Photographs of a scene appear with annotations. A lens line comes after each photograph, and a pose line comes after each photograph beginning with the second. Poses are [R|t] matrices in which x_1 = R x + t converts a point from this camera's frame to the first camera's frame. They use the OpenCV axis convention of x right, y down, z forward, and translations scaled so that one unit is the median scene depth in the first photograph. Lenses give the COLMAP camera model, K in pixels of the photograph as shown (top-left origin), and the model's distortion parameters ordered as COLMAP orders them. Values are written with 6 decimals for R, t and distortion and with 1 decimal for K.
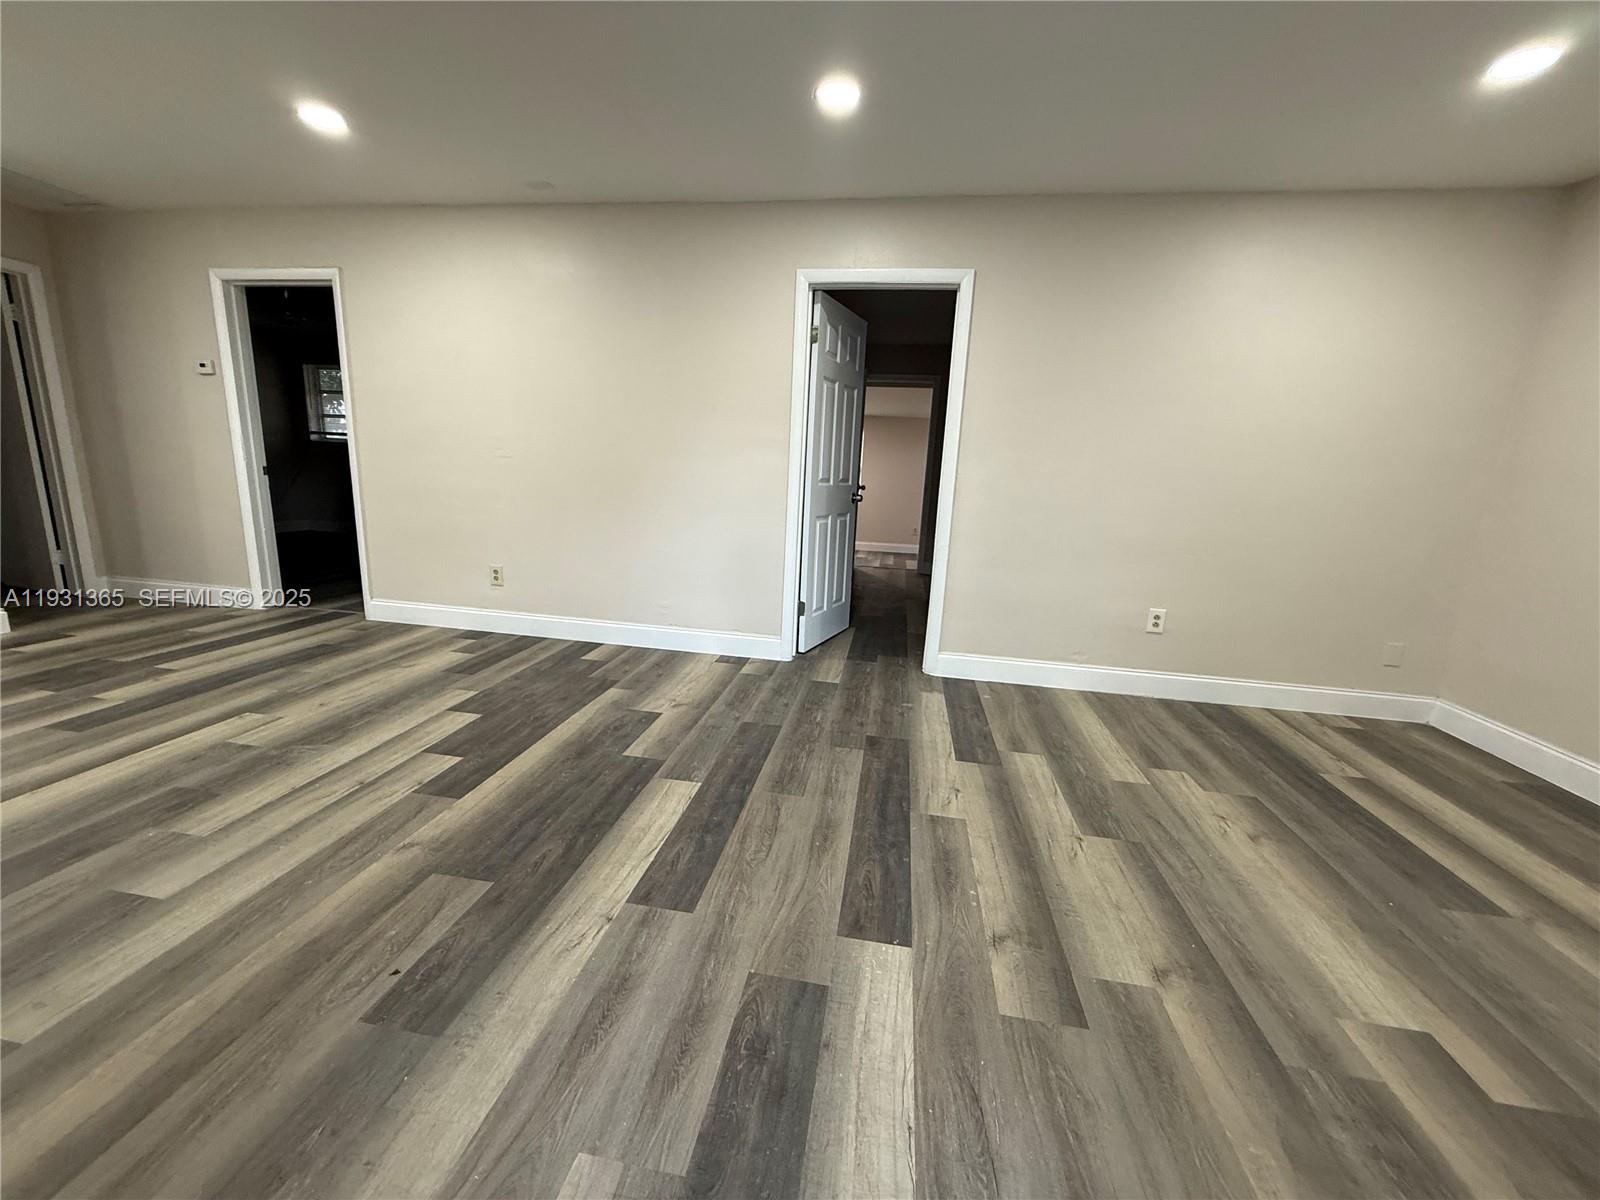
lens RADIAL K [[640.0, 0, 795.1], [0, 640.0, 599.6], [0, 0, 1]] dist [0.001116, 0.000179]
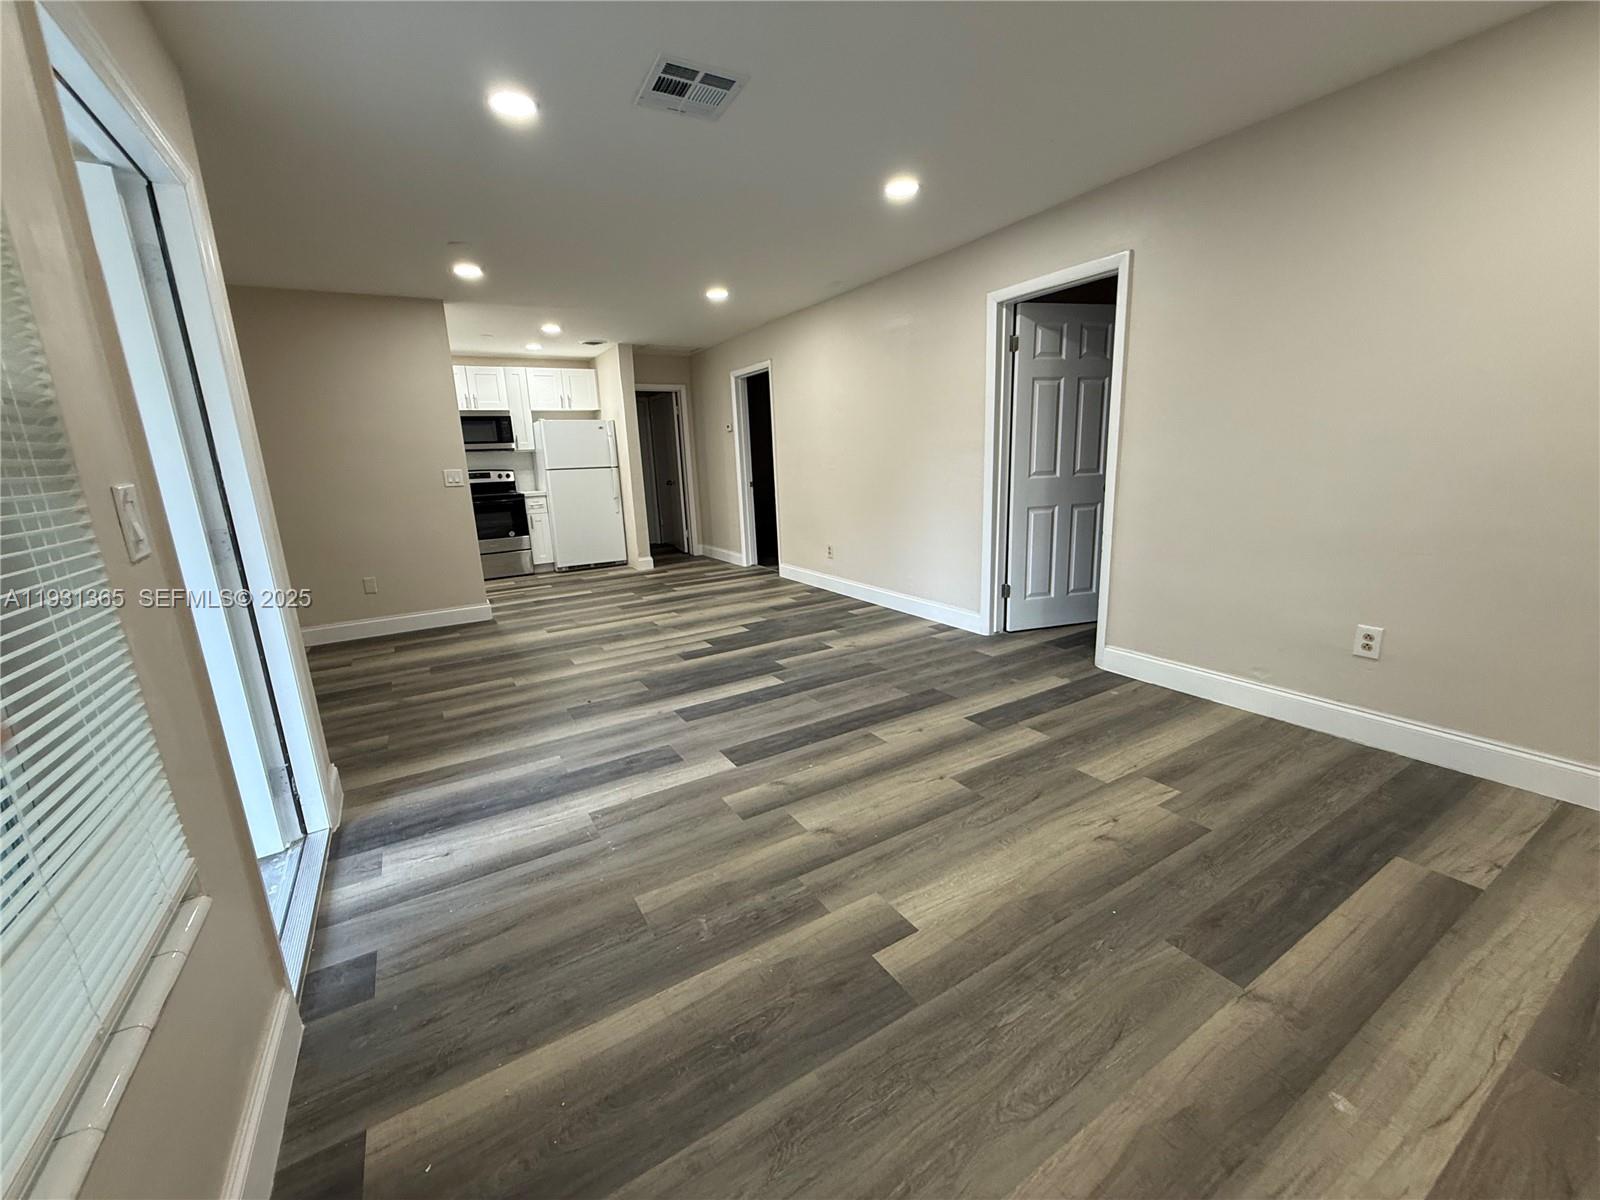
lens RADIAL K [[640.0, 0, 795.1], [0, 640.0, 599.6], [0, 0, 1]] dist [0.001116, 0.000179]
pose [[0.645111, 0.095974, -0.758038, 0.999473], [-0.084616, 0.994952, 0.053959, 0.000478], [0.759389, 0.029332, 0.649975, 0.003252]]
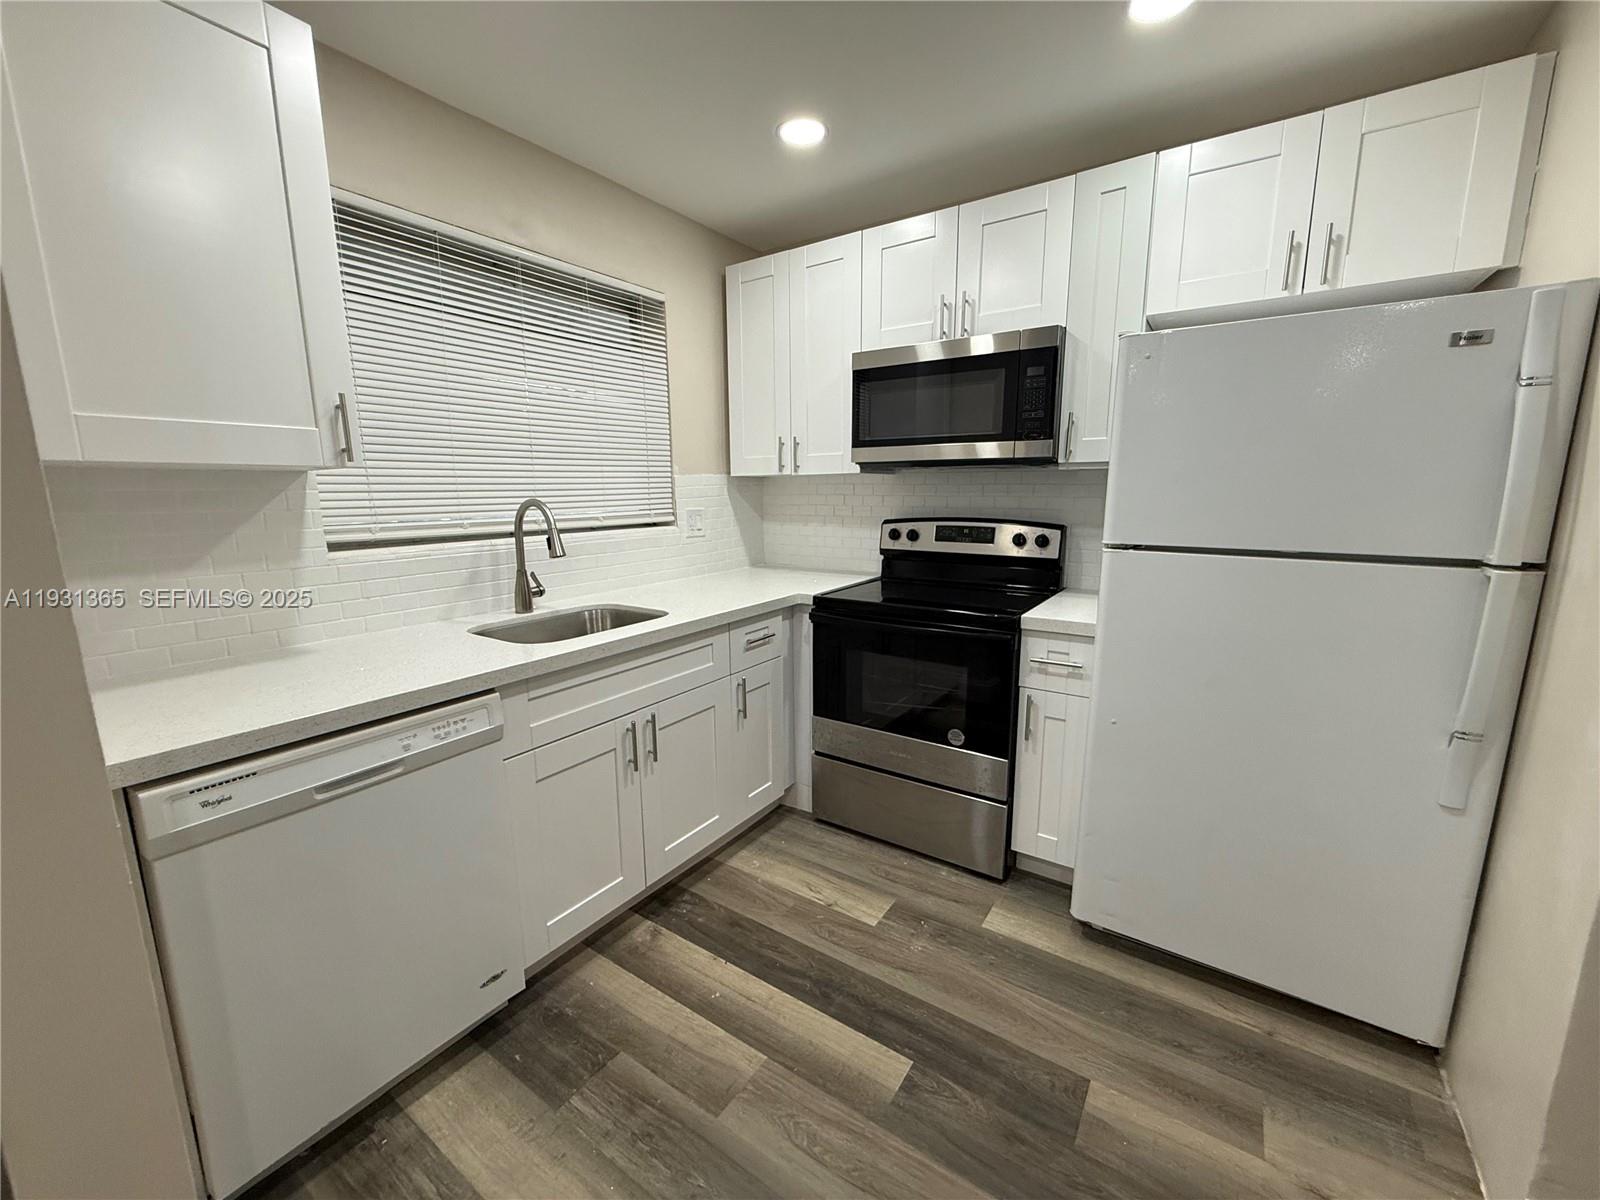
lens RADIAL K [[640.0, 0, 795.1], [0, 640.0, 599.6], [0, 0, 1]] dist [0.001116, 0.000179]
pose [[-0.418972, 0.115353, -0.900642, -1.290625], [-0.197808, 0.956479, 0.214524, -0.374448], [0.886191, 0.268034, -0.377920, 1.035562]]
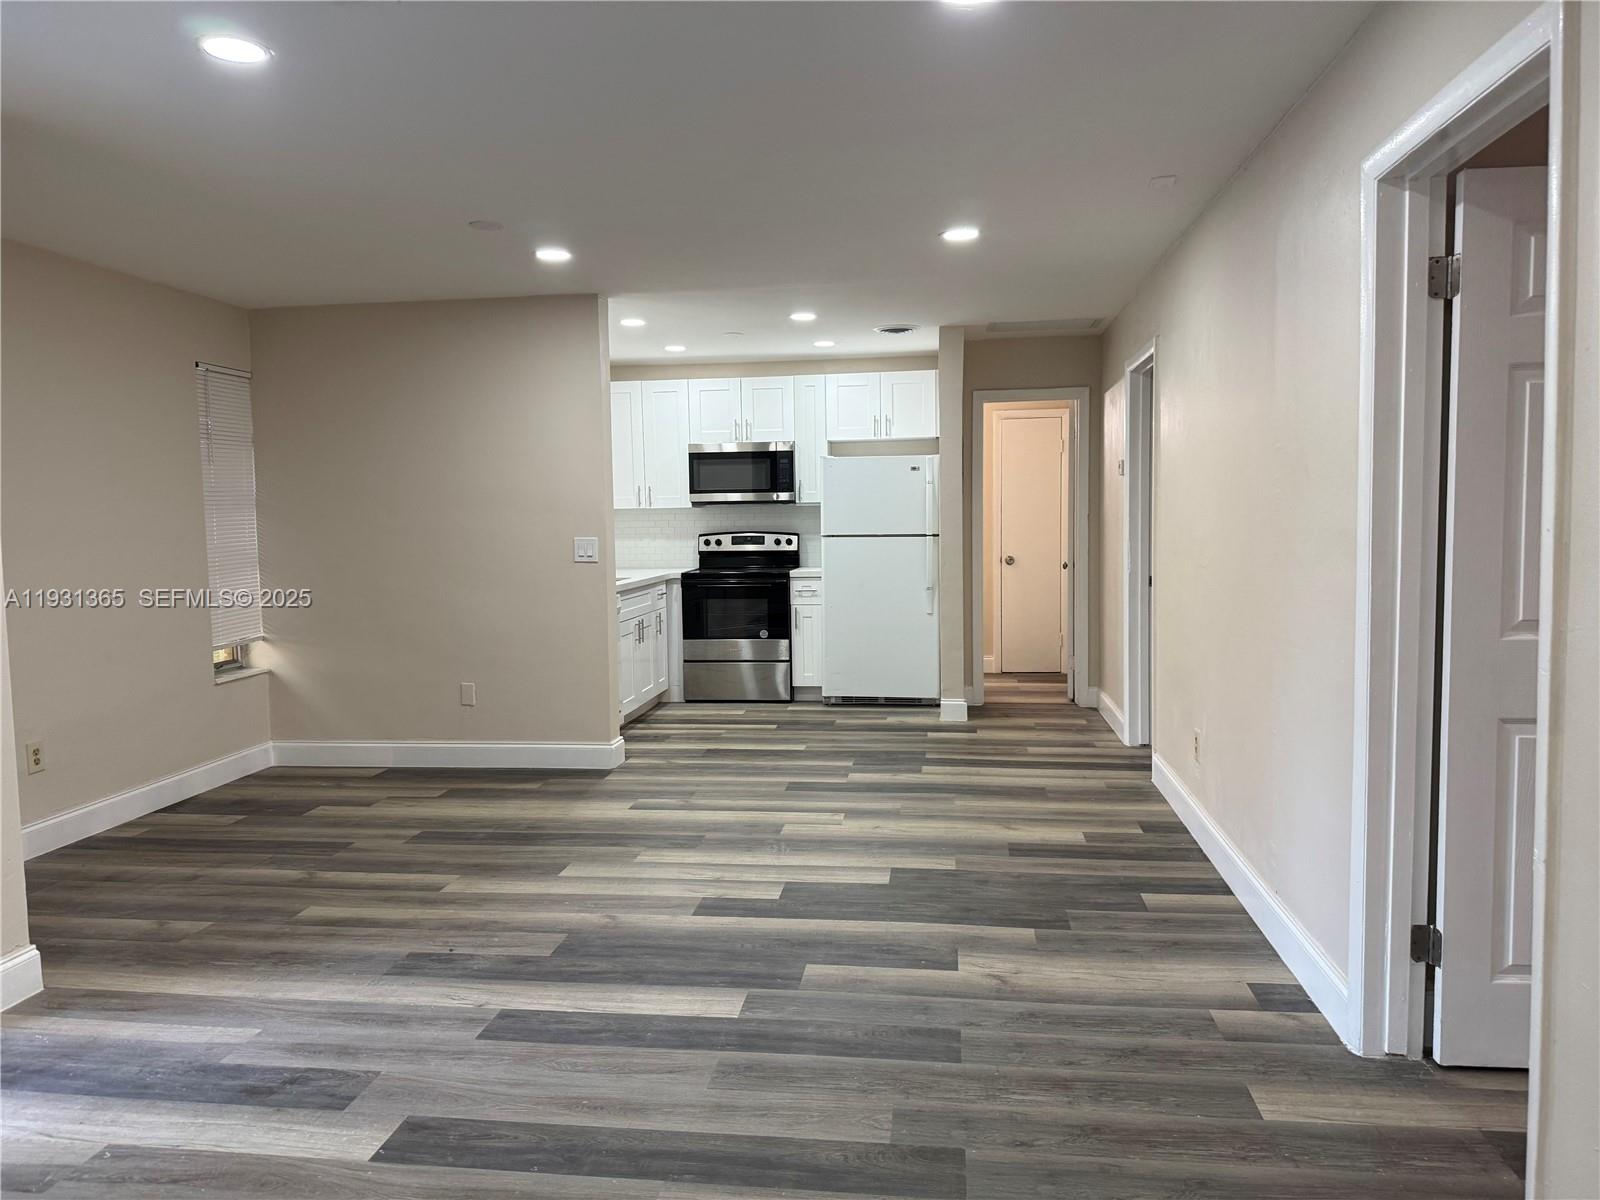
lens RADIAL K [[1116.7, 0, 793.3], [0, 1116.7, 592.2], [0, 0, 1]] dist [0.143187, -0.260352]
pose [[0.028963, 0.021721, -0.999344, 1.125564], [-0.187306, 0.982173, 0.015919, -0.223655], [0.981874, 0.186723, 0.032515, 0.901100]]
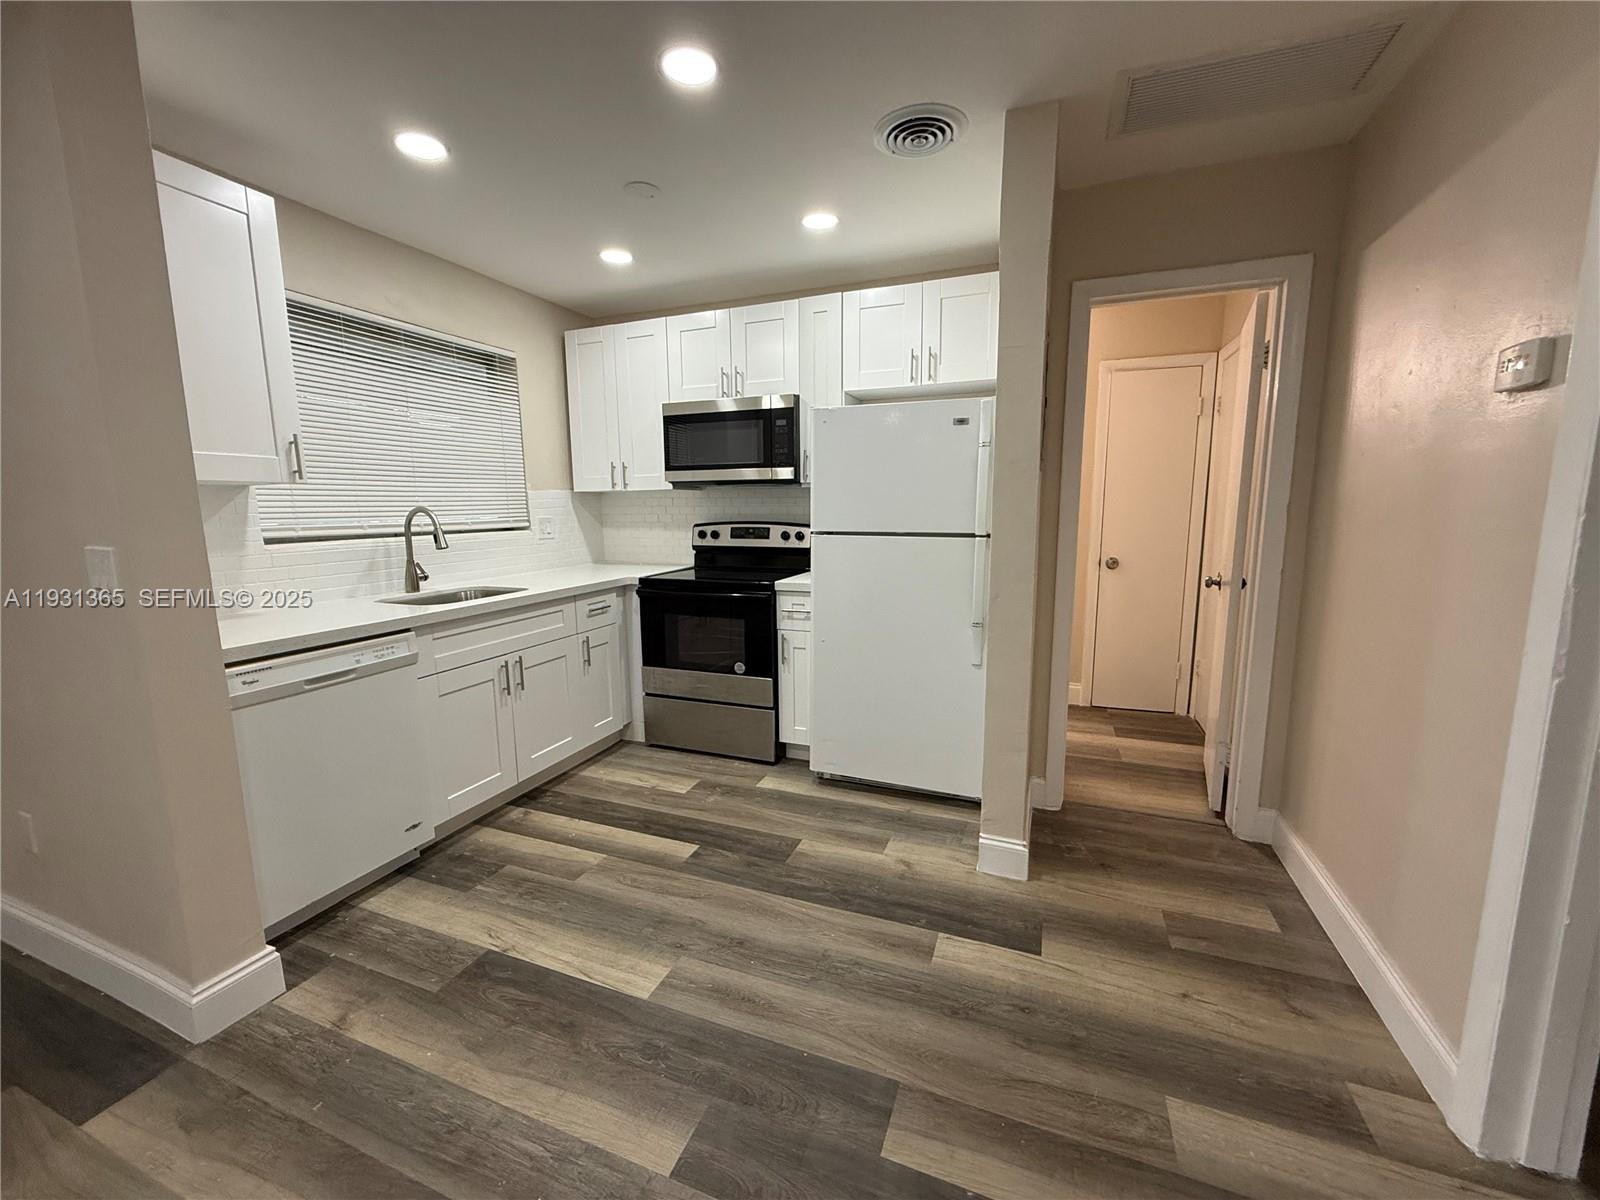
lens RADIAL K [[640.0, 0, 795.1], [0, 640.0, 599.6], [0, 0, 1]] dist [0.001116, 0.000179]
pose [[-0.208901, 0.100709, -0.972737, -0.915609], [-0.200284, 0.969193, 0.143354, -0.390992], [0.957208, 0.224771, -0.182295, 1.273119]]
